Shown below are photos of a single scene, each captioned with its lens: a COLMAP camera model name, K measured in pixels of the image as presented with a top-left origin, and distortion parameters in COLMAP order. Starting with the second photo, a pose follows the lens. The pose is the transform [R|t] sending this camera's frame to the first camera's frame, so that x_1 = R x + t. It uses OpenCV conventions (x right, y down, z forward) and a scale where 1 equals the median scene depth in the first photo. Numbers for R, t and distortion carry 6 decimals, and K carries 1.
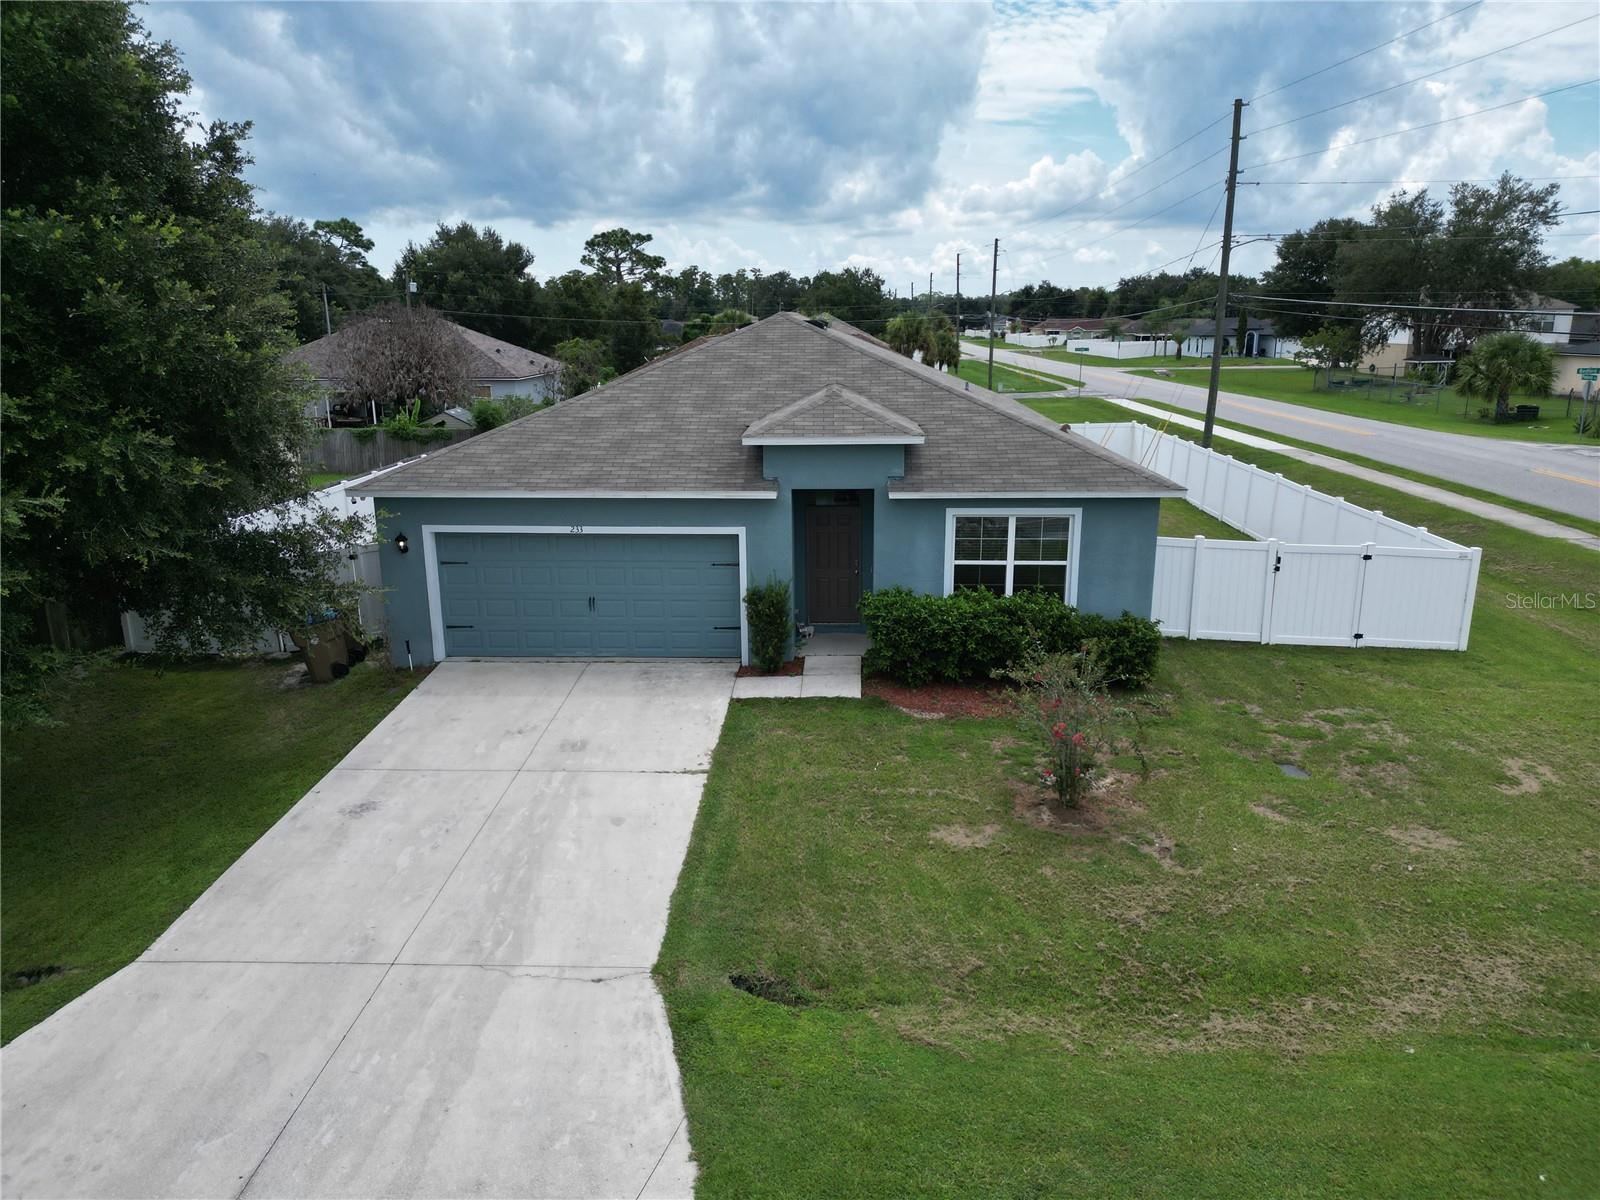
lens RADIAL K [[1112.6, 0, 796.7], [0, 1112.6, 610.9], [0, 0, 1]] dist [0.046576, -0.037974]
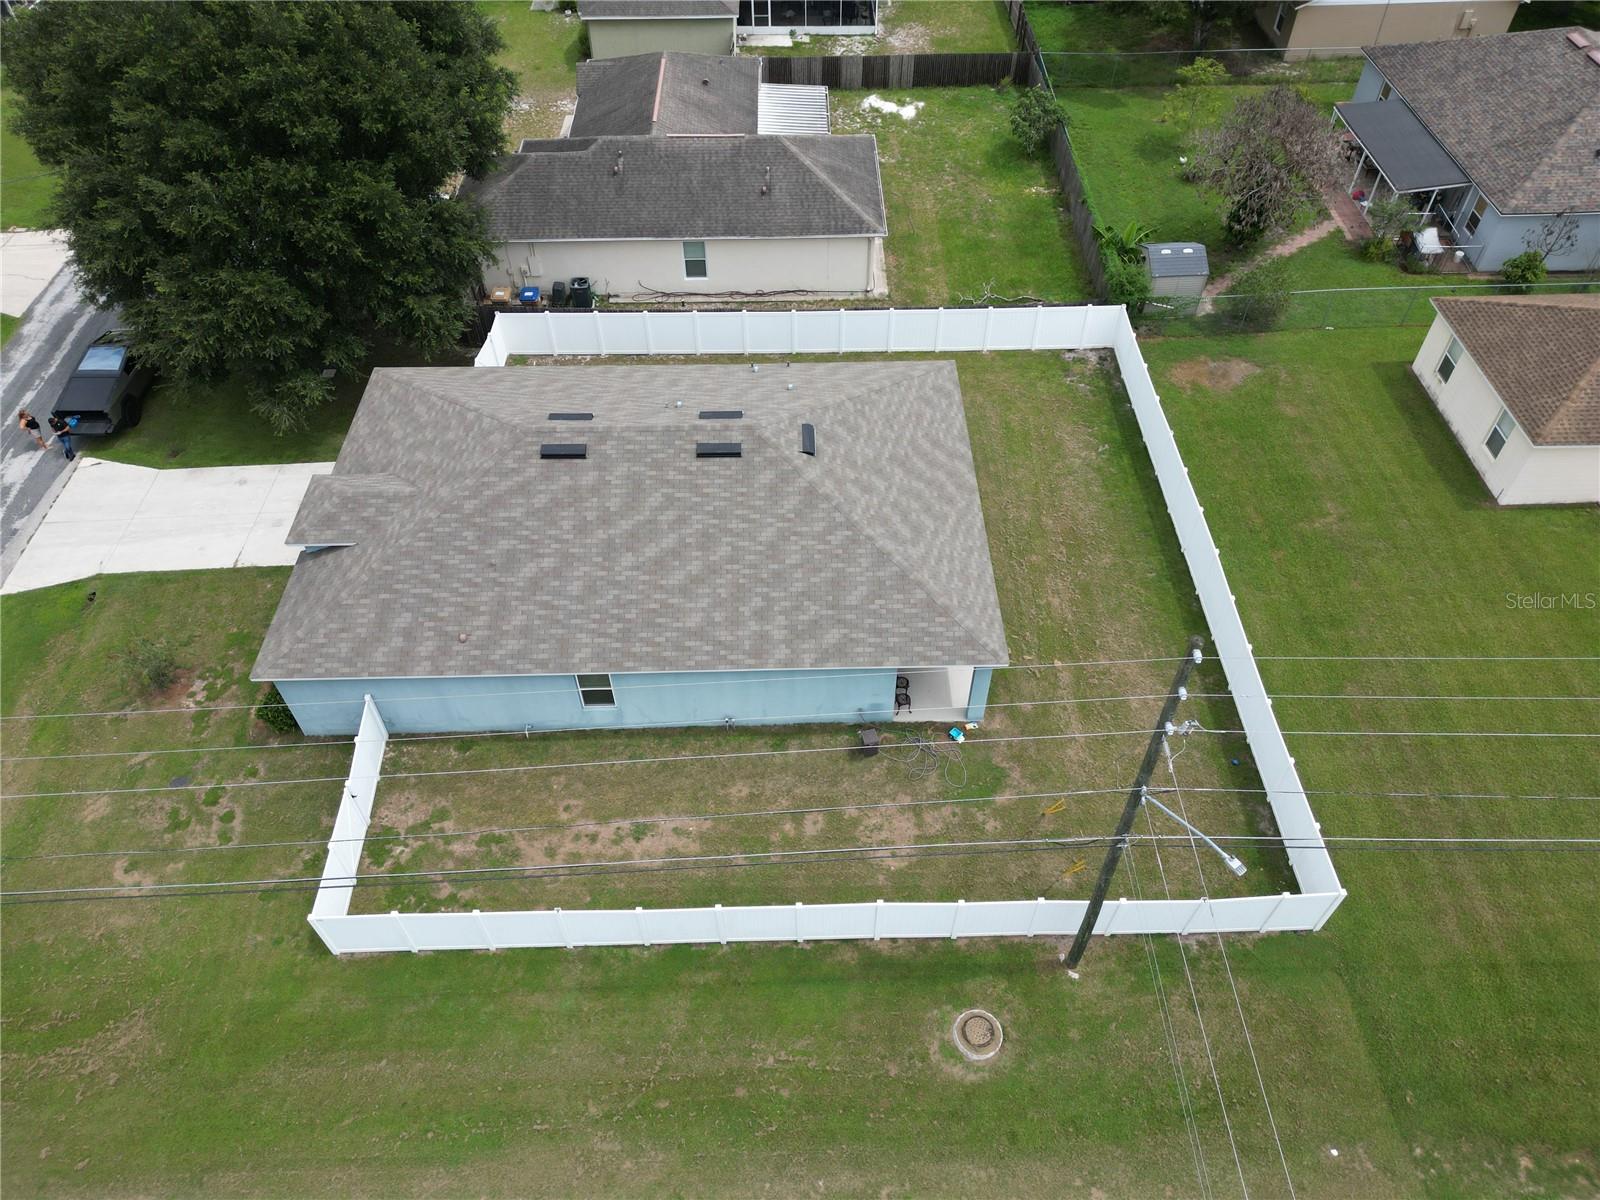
lens RADIAL K [[1112.6, 0, 802.2], [0, 1112.6, 601.6], [0, 0, 1]] dist [0.046576, -0.037974]
pose [[0.061064, 0.743506, -0.665935, 1.634727], [-0.248381, 0.657512, 0.711326, -1.806404], [0.966736, 0.121969, 0.224823, 1.608921]]
